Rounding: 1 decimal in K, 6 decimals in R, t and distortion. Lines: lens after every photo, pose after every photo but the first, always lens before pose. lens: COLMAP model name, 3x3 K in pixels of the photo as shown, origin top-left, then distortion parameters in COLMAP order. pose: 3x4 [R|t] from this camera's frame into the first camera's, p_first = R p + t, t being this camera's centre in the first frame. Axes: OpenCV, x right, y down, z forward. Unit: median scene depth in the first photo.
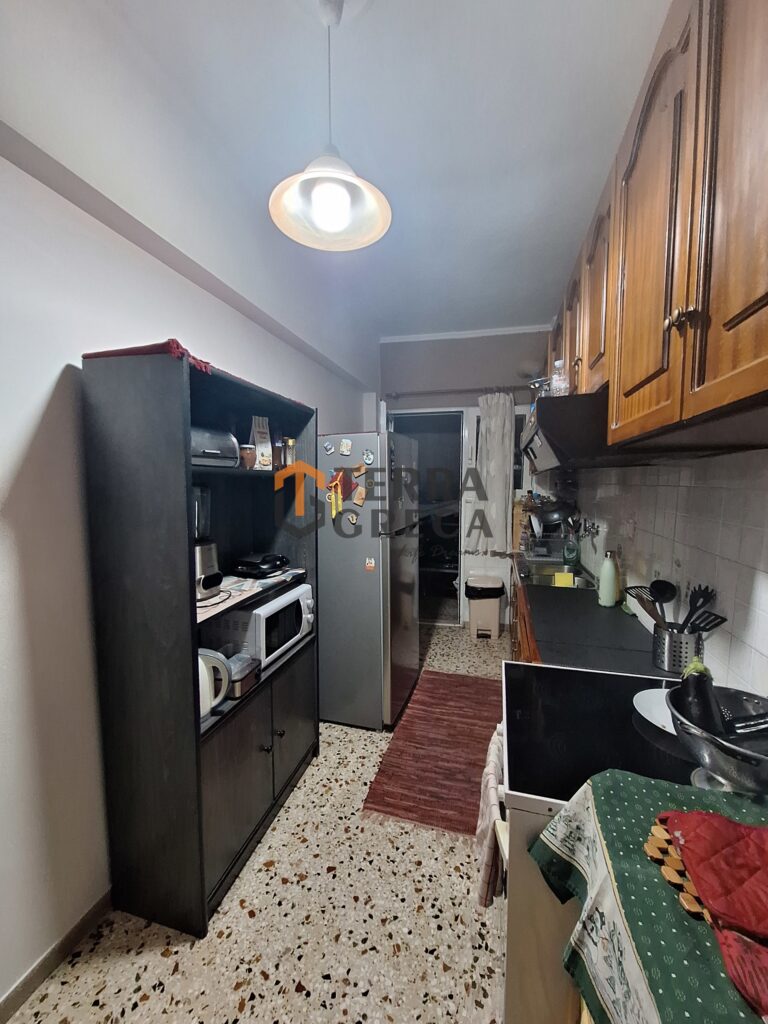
lens RADIAL K [[401.6, 0, 388.2], [0, 401.6, 519.4], [0, 0, 1]] dist [-0.006244, 0.001099]
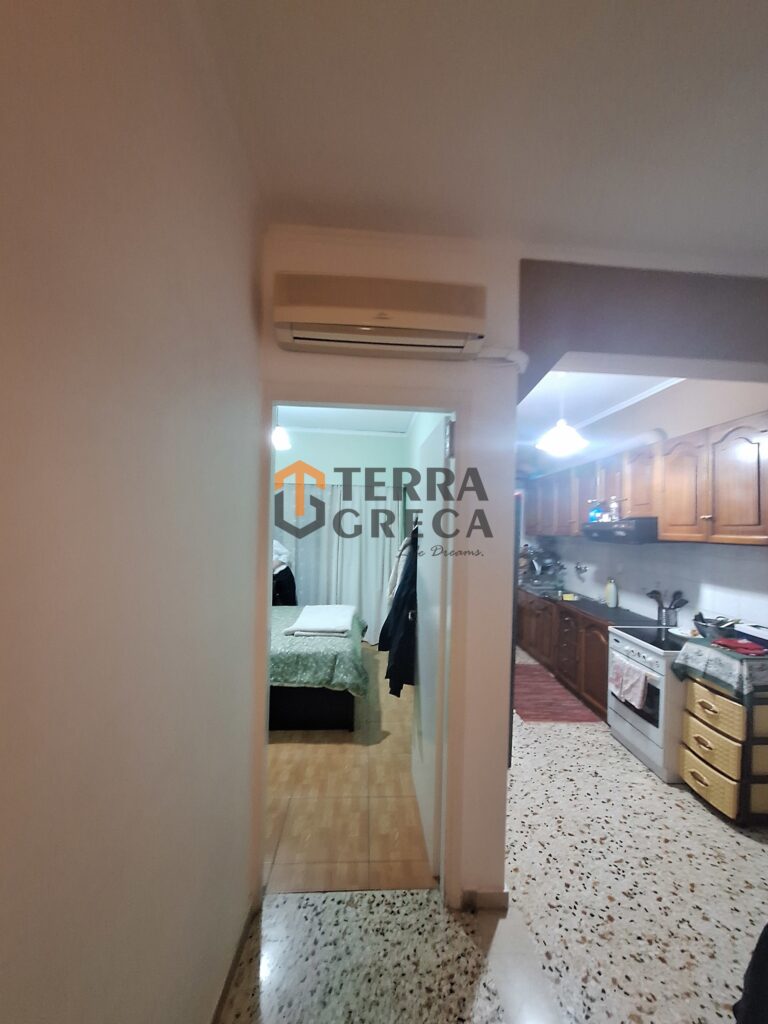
lens RADIAL K [[401.6, 0, 384.8], [0, 401.6, 519.5], [0, 0, 1]] dist [-0.006244, 0.001099]
pose [[0.956083, 0.026304, 0.291913, -1.404661], [0.002894, 0.995069, -0.099145, -0.031552], [-0.293082, 0.095636, 0.951292, -0.753533]]
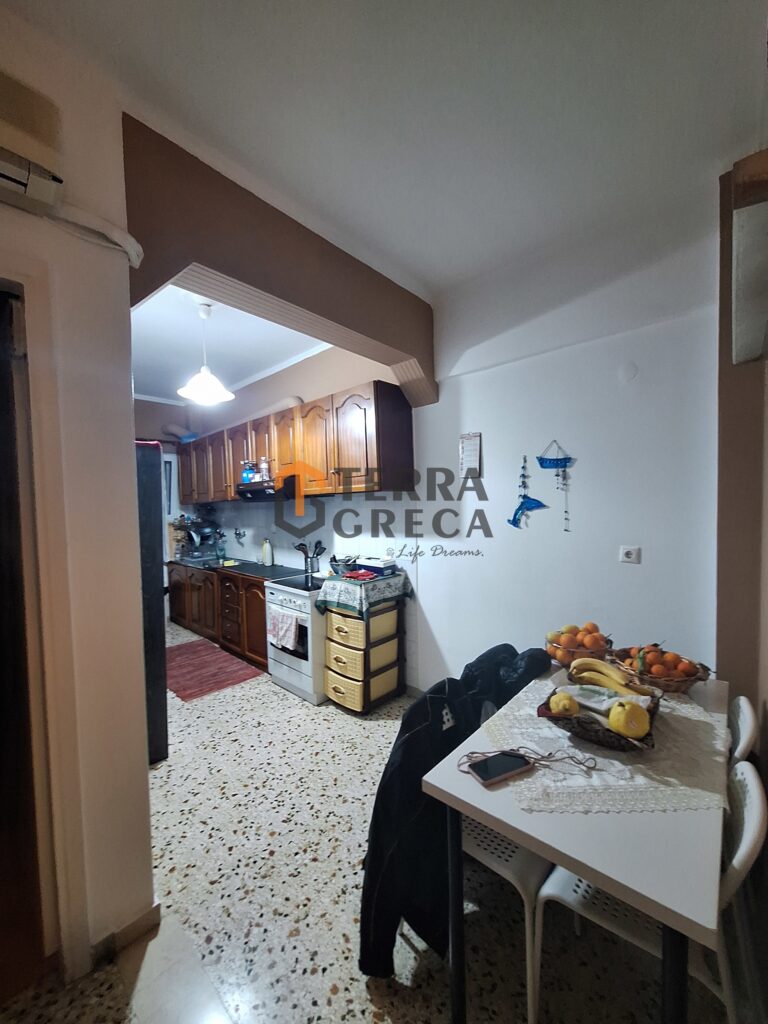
lens RADIAL K [[401.6, 0, 386.4], [0, 401.6, 521.9], [0, 0, 1]] dist [-0.006244, 0.001099]
pose [[0.465162, -0.049487, 0.883841, -1.264148], [0.103034, 0.994677, 0.001467, 0.057821], [-0.879209, 0.090383, 0.467785, -0.678474]]
